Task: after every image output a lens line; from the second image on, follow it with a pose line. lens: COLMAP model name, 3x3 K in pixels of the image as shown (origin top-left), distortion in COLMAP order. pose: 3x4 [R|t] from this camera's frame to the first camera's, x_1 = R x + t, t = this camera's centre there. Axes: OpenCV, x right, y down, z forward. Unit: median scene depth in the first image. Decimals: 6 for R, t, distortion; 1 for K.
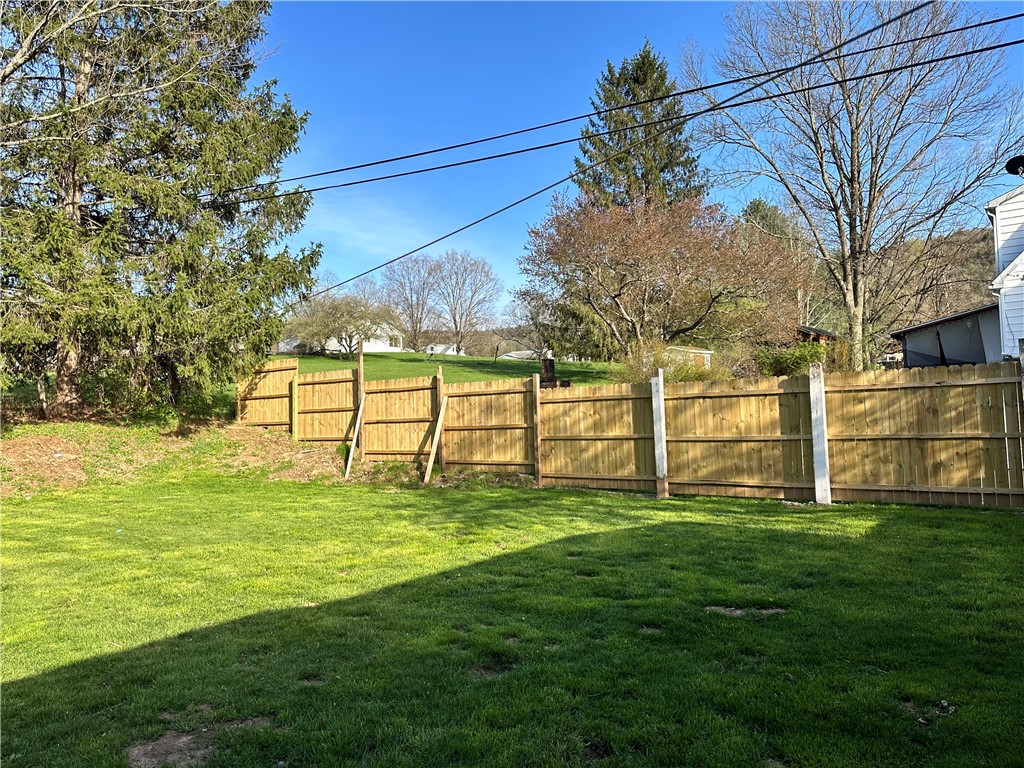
lens RADIAL K [[724.2, 0, 507.3], [0, 724.2, 379.6], [0, 0, 1]] dist [0.071426, -0.076091]
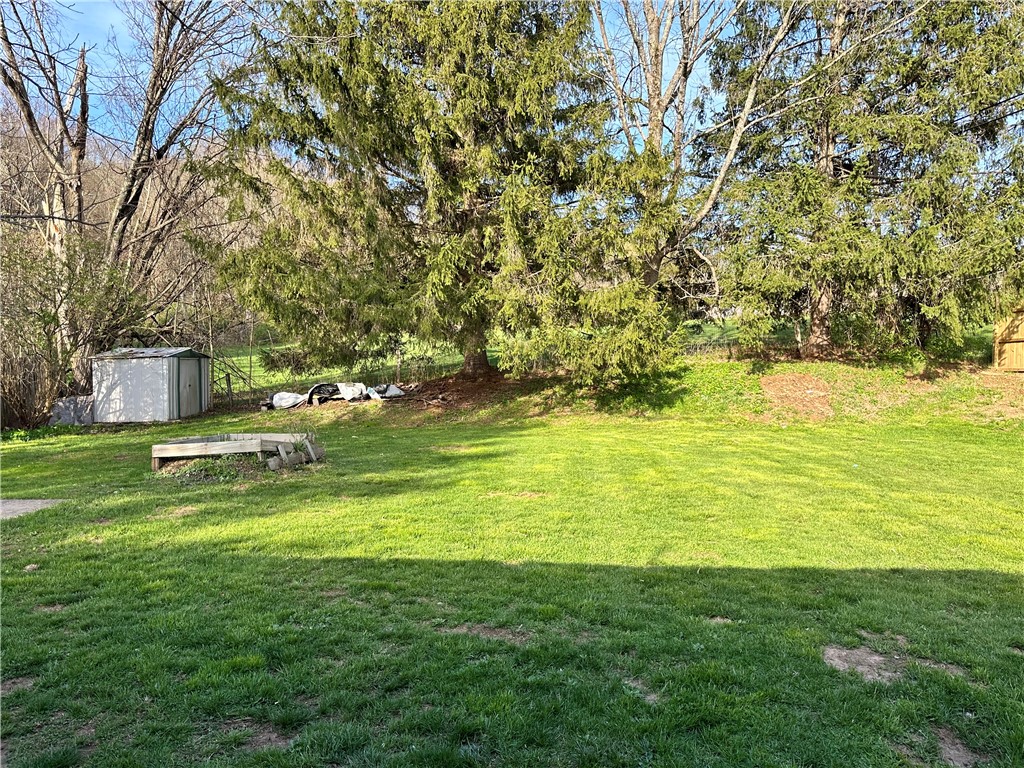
lens RADIAL K [[724.2, 0, 510.4], [0, 724.2, 377.3], [0, 0, 1]] dist [0.071426, -0.076091]
pose [[0.585184, 0.045462, -0.809625, 0.019283], [0.016123, 0.997578, 0.067670, -0.000252], [0.810740, -0.052653, 0.583034, -0.007126]]
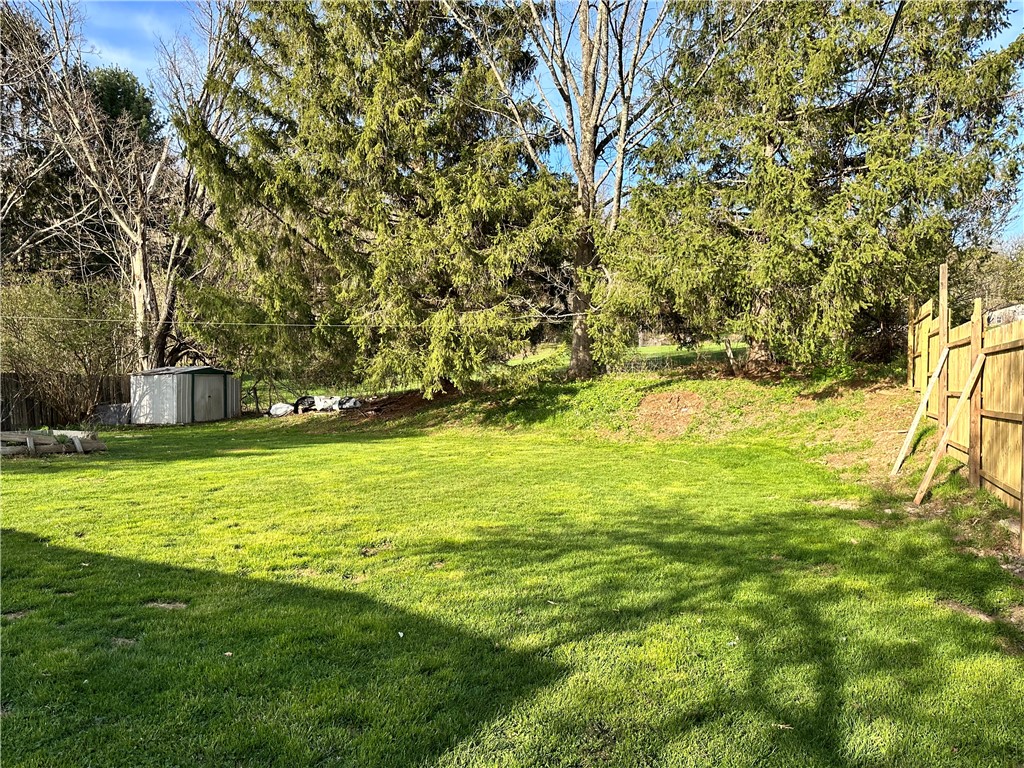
lens RADIAL K [[724.2, 0, 474.1], [0, 724.2, 375.1], [0, 0, 1]] dist [0.071426, -0.076091]
pose [[0.255923, 0.020325, -0.966484, 0.376525], [0.028233, 0.999195, 0.028489, 0.016146], [0.966285, -0.034578, 0.255143, 0.460802]]
